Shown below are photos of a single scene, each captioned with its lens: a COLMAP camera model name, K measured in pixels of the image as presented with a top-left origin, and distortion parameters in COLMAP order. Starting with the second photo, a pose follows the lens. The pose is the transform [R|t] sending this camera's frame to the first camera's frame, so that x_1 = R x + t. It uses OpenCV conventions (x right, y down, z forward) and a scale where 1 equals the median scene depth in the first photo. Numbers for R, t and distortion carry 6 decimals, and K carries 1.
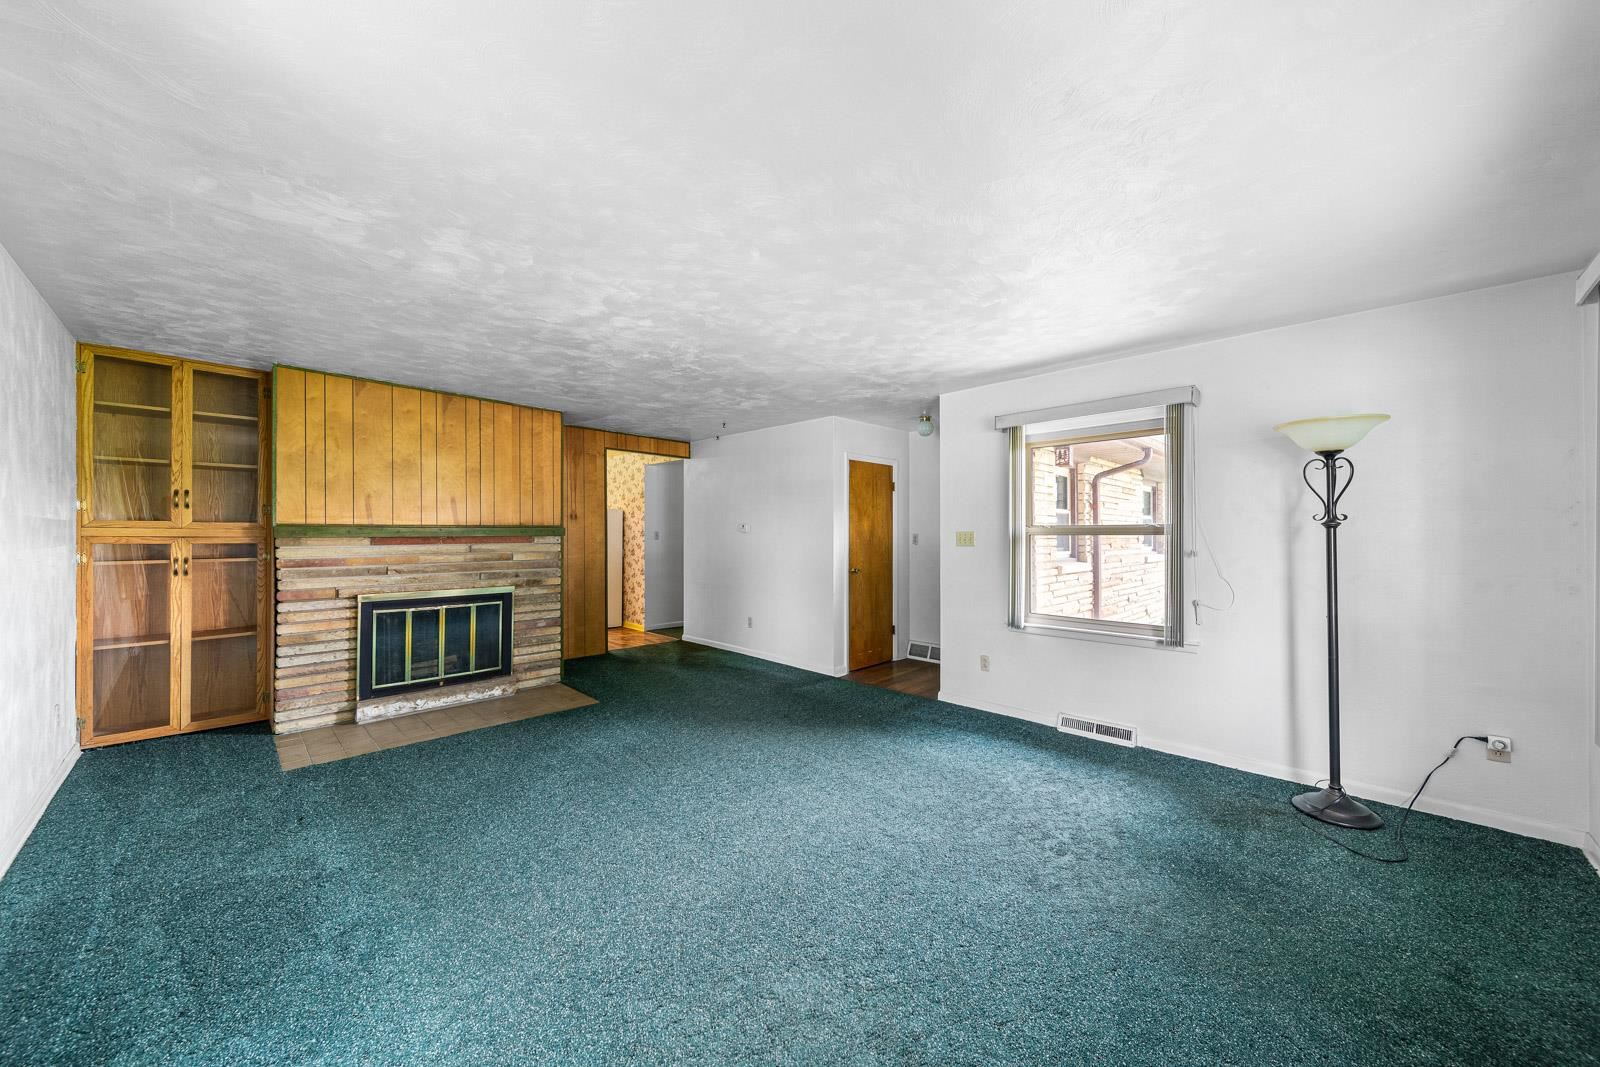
lens RADIAL K [[568.4, 0, 796.0], [0, 568.4, 539.6], [0, 0, 1]] dist [0.007612, -0.000709]
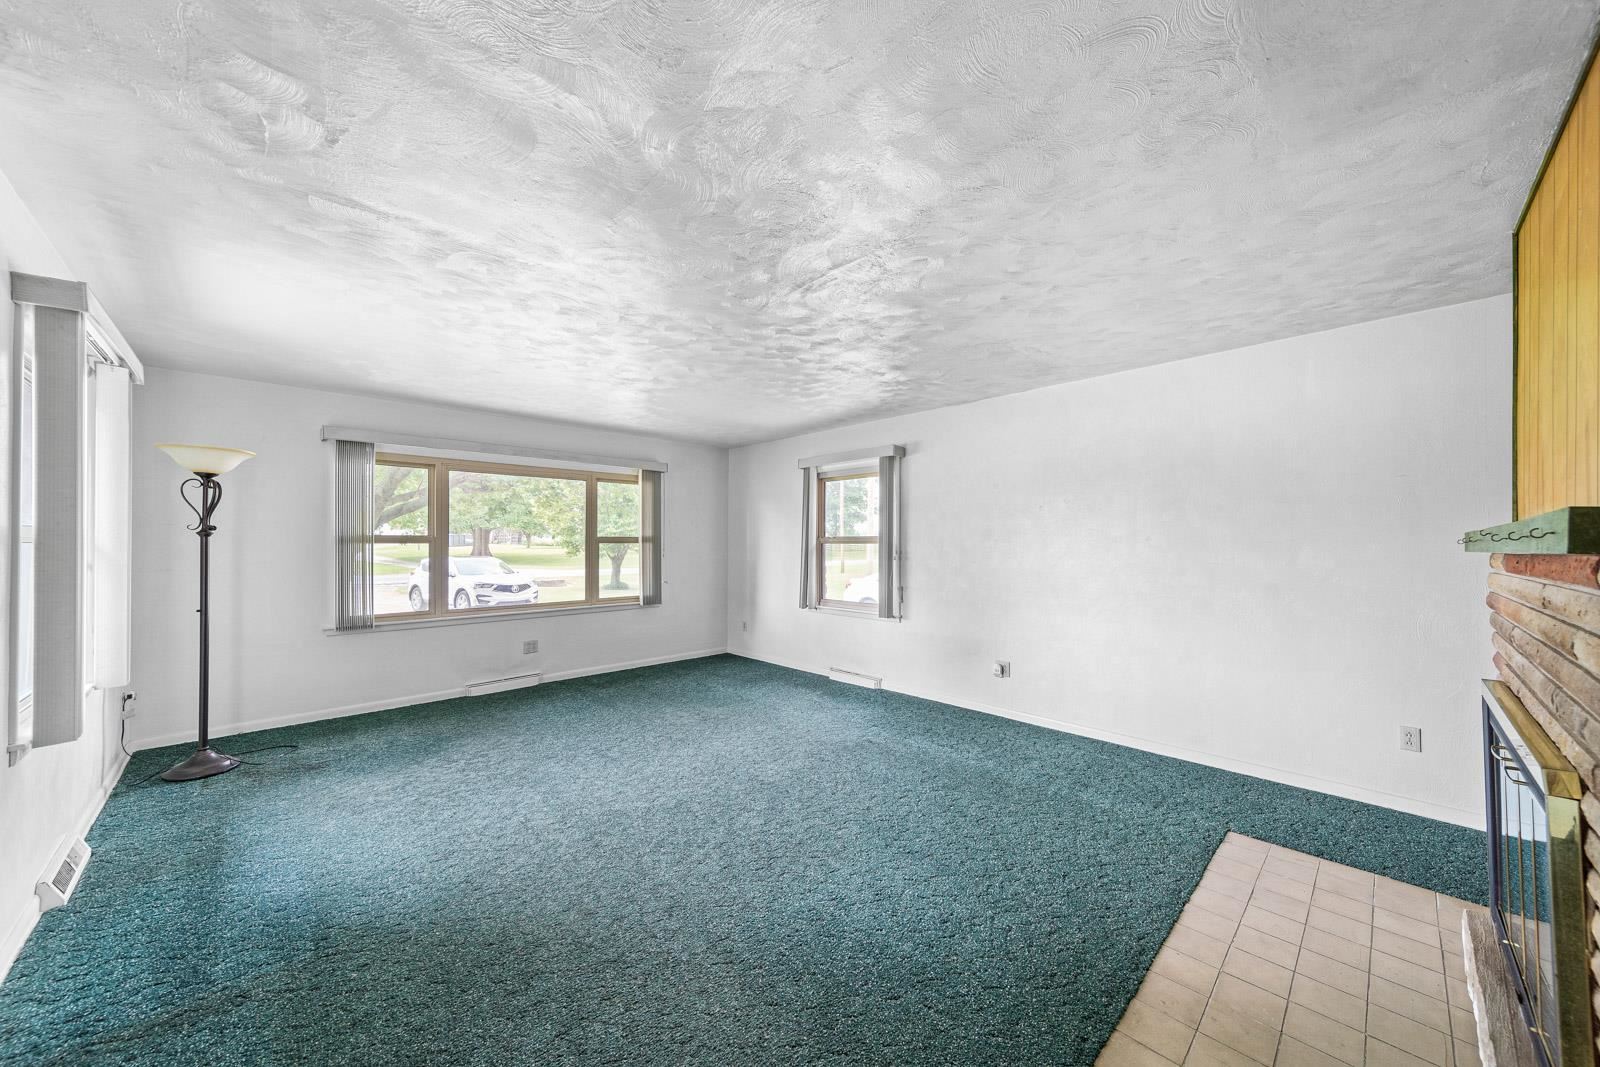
lens RADIAL K [[568.4, 0, 796.9], [0, 568.4, 539.4], [0, 0, 1]] dist [0.007612, -0.000709]
pose [[-0.999719, -0.002438, 0.023576, -0.214836], [-0.002446, 0.999997, -0.000306, -0.010126], [-0.023575, -0.000363, -0.999722, 1.356711]]
